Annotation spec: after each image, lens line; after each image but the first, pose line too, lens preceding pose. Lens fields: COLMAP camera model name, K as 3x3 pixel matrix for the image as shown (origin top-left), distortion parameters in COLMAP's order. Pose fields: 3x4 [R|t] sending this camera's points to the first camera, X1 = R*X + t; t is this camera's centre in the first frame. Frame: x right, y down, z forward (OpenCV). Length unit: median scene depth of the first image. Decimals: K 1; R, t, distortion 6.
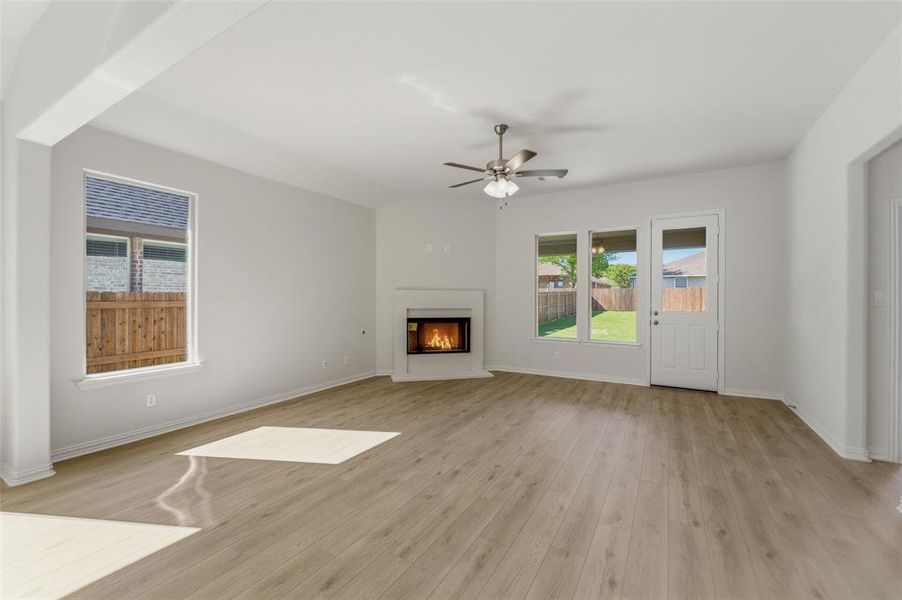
lens RADIAL K [[369.0, 0, 452.8], [0, 369.0, 295.4], [0, 0, 1]] dist [-0.000364, 0.000198]
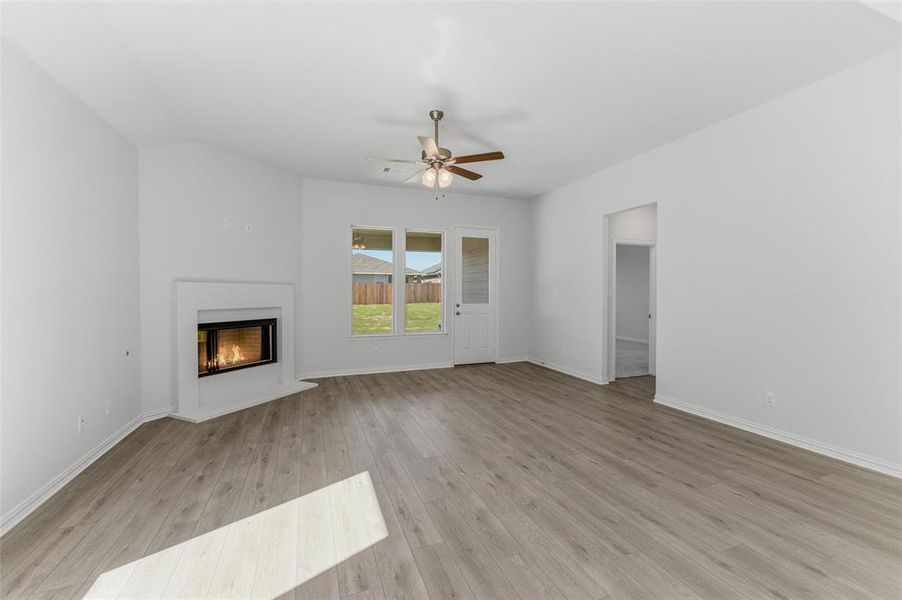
lens RADIAL K [[375.4, 0, 450.2], [0, 375.4, 293.3], [0, 0, 1]] dist [-0.000254, 0.000204]
pose [[0.623556, -0.005088, 0.781762, -0.369515], [-0.002653, 0.999959, 0.008624, -0.001102], [-0.781774, -0.007452, 0.623517, 0.224160]]
